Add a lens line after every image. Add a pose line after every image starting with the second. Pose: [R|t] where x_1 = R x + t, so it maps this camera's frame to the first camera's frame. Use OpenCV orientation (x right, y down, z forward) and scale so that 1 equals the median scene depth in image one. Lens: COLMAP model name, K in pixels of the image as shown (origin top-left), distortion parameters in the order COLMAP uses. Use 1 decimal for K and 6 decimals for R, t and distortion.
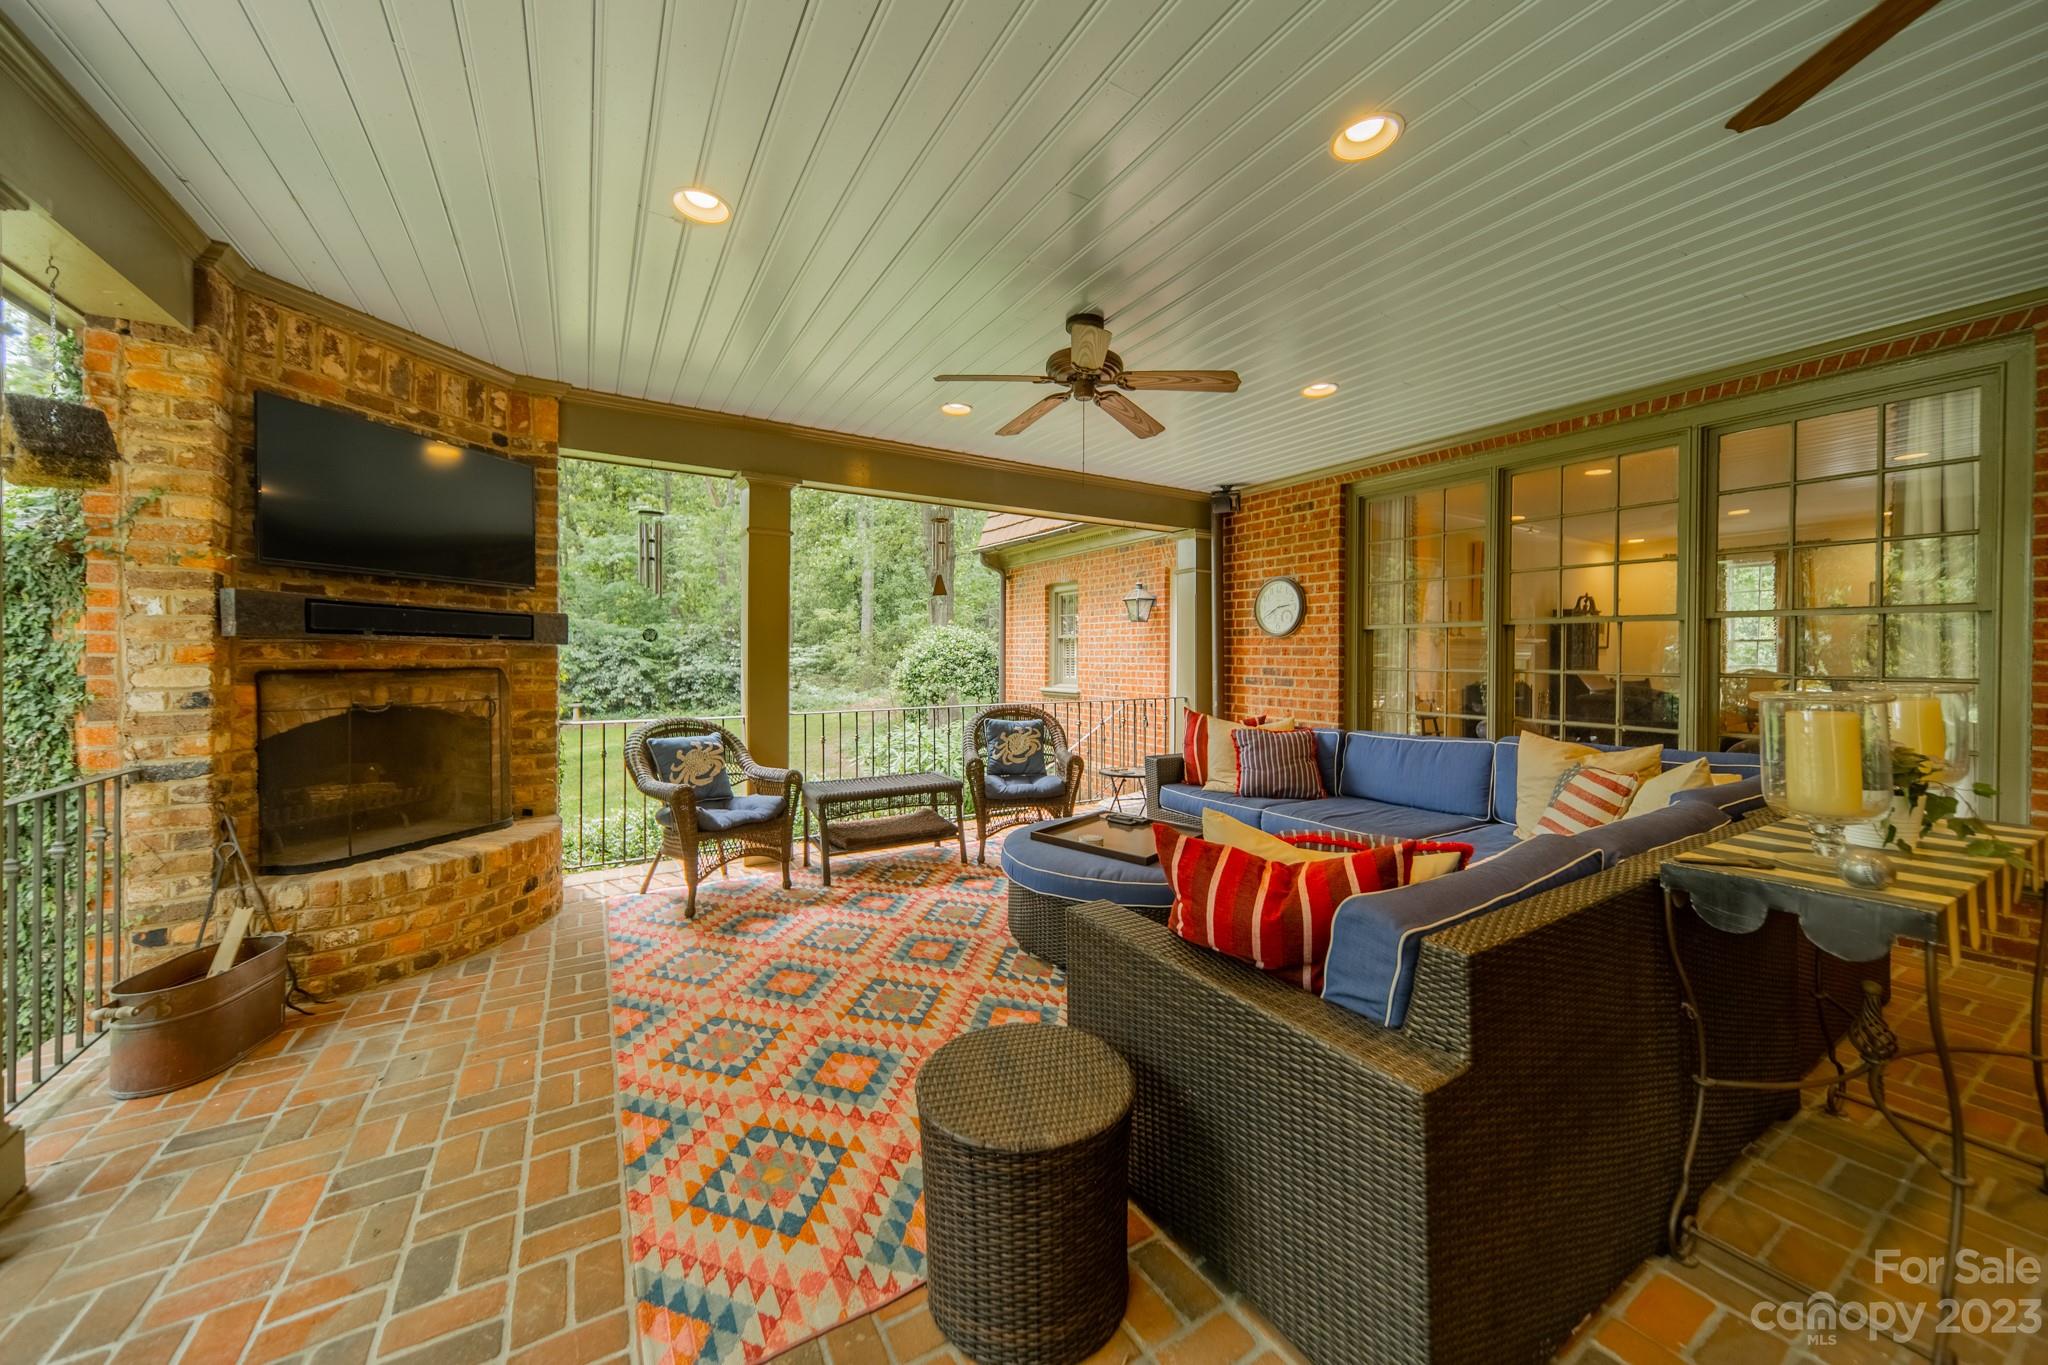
lens RADIAL K [[731.2, 0, 1028.8], [0, 731.2, 654.7], [0, 0, 1]] dist [0.003444, -0.000074]
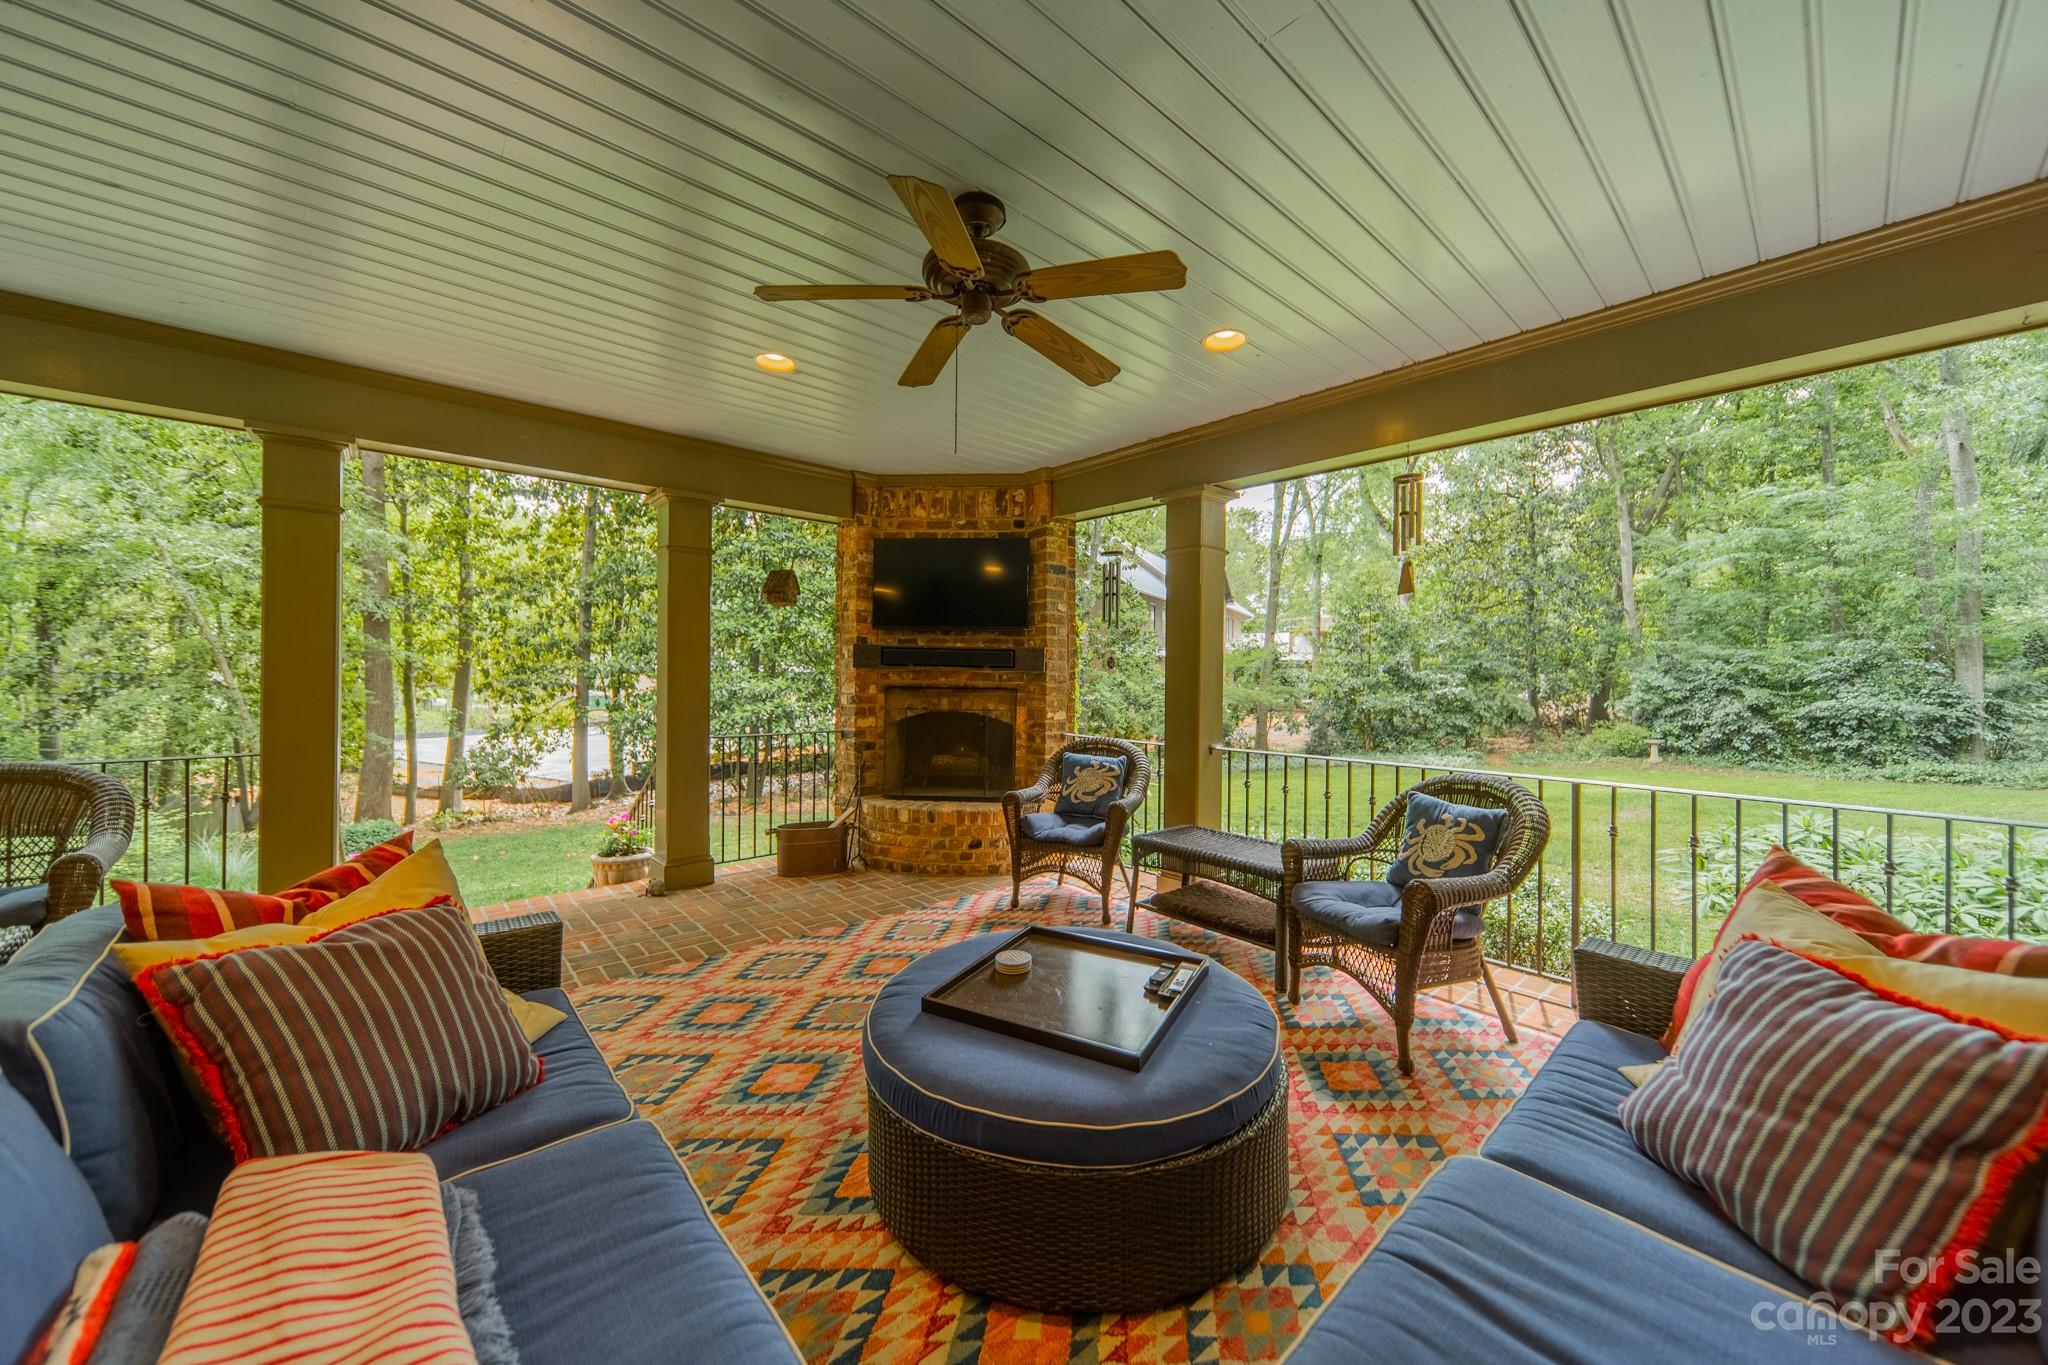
lens RADIAL K [[731.2, 0, 1024.5], [0, 731.2, 676.8], [0, 0, 1]] dist [0.003444, -0.000074]
pose [[0.168574, 0.001949, -0.985687, 0.744909], [-0.008947, 0.999960, 0.000447, -0.006141], [0.985648, 0.008743, 0.168585, 0.901822]]
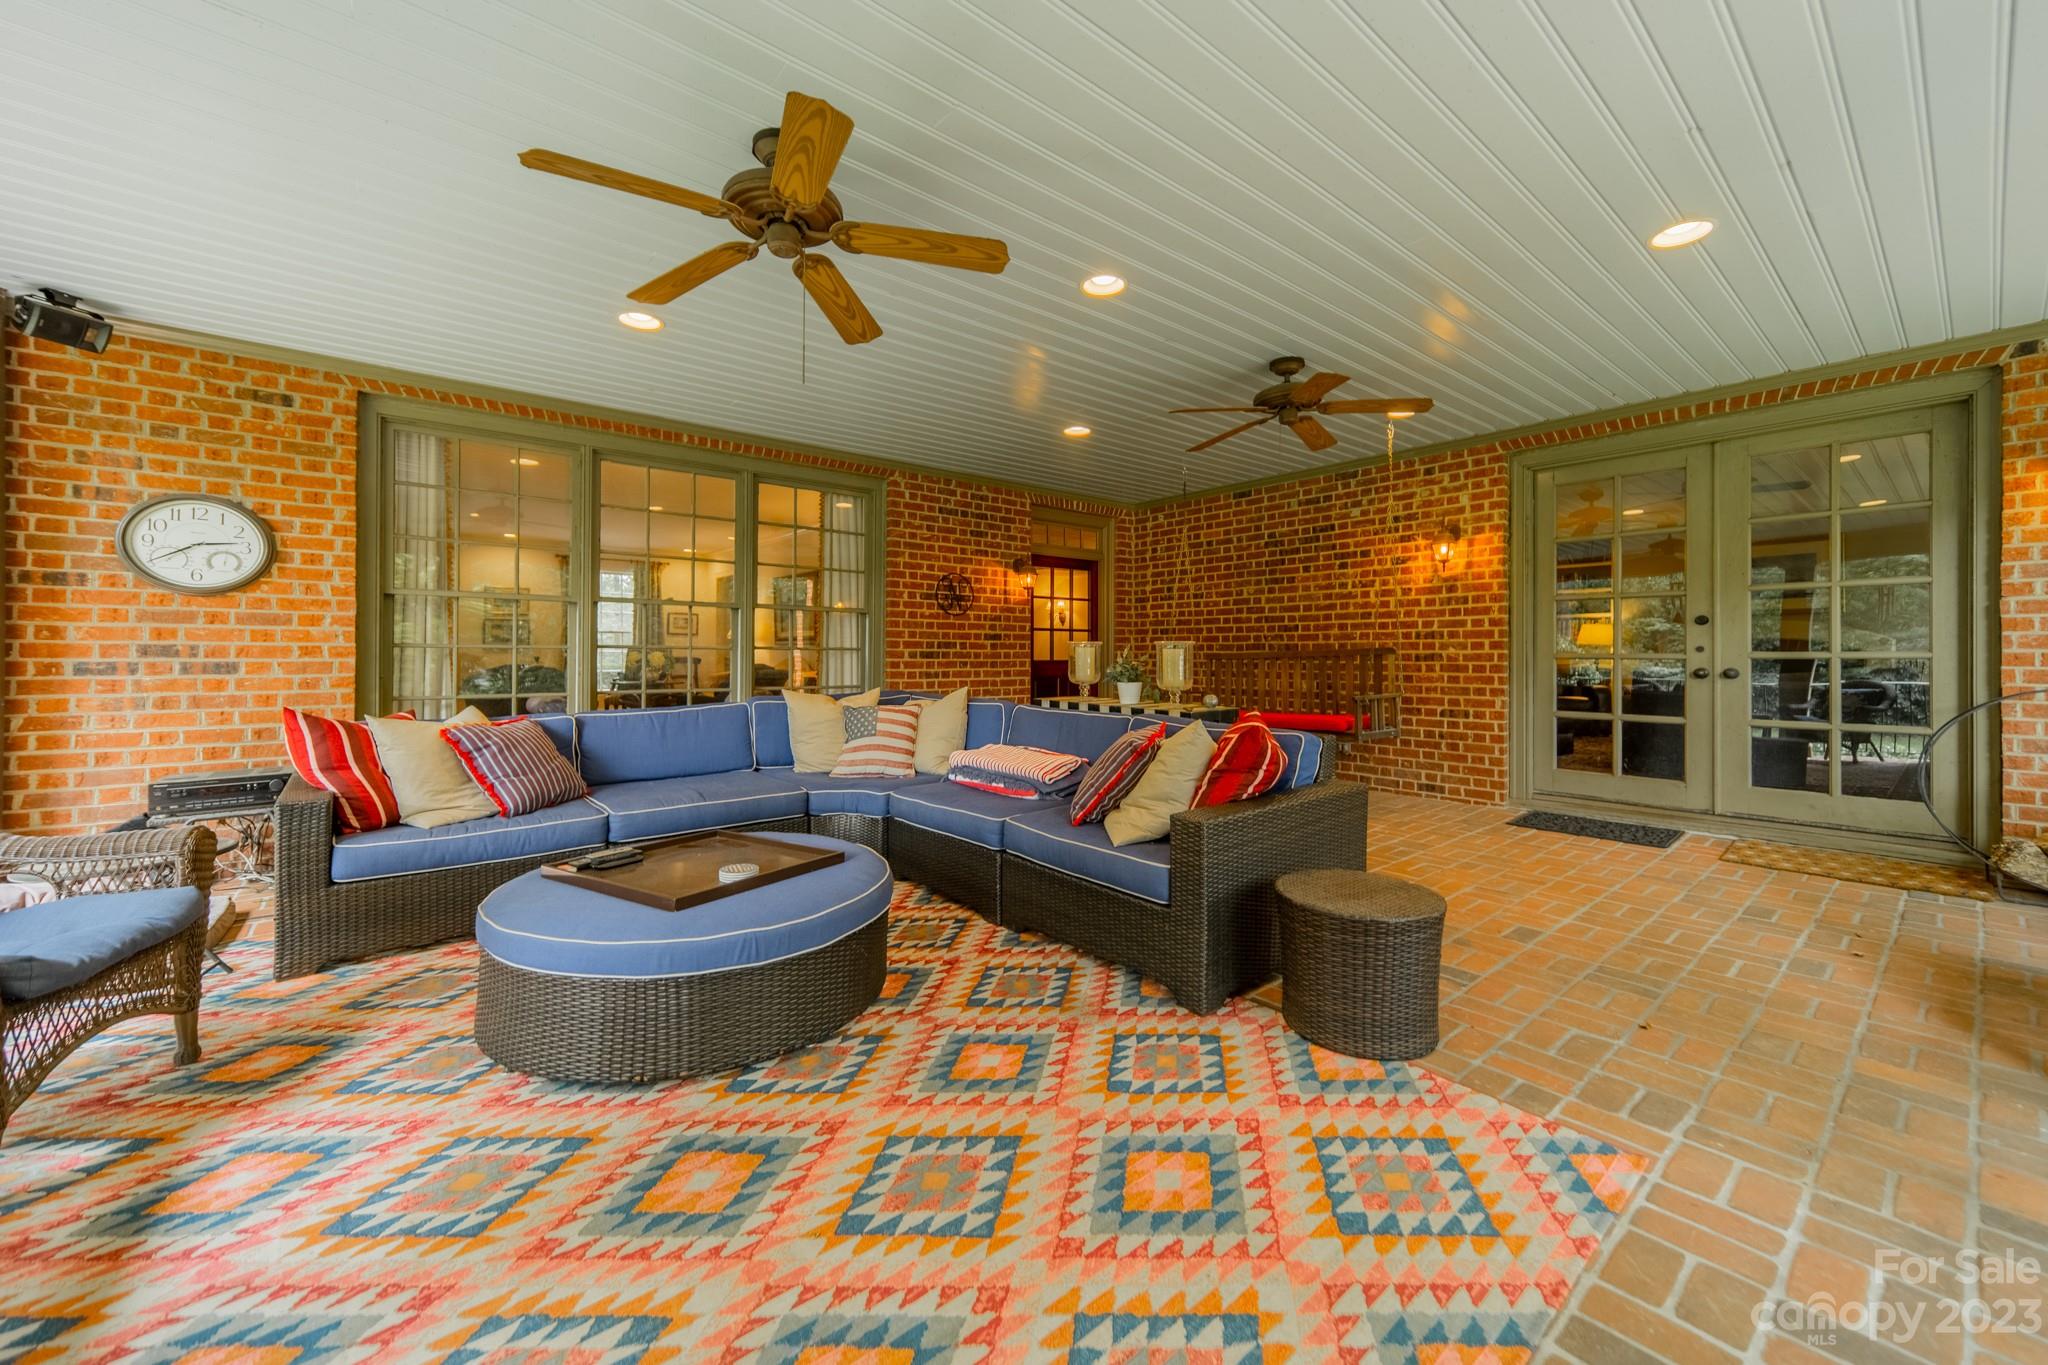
lens RADIAL K [[731.2, 0, 967.7], [0, 731.2, 653.5], [0, 0, 1]] dist [0.003444, -0.000074]
pose [[-0.074546, -0.001251, 0.997217, -0.654782], [-0.005675, 0.999984, 0.000830, 0.044364], [-0.997201, -0.005597, -0.074552, 0.873903]]
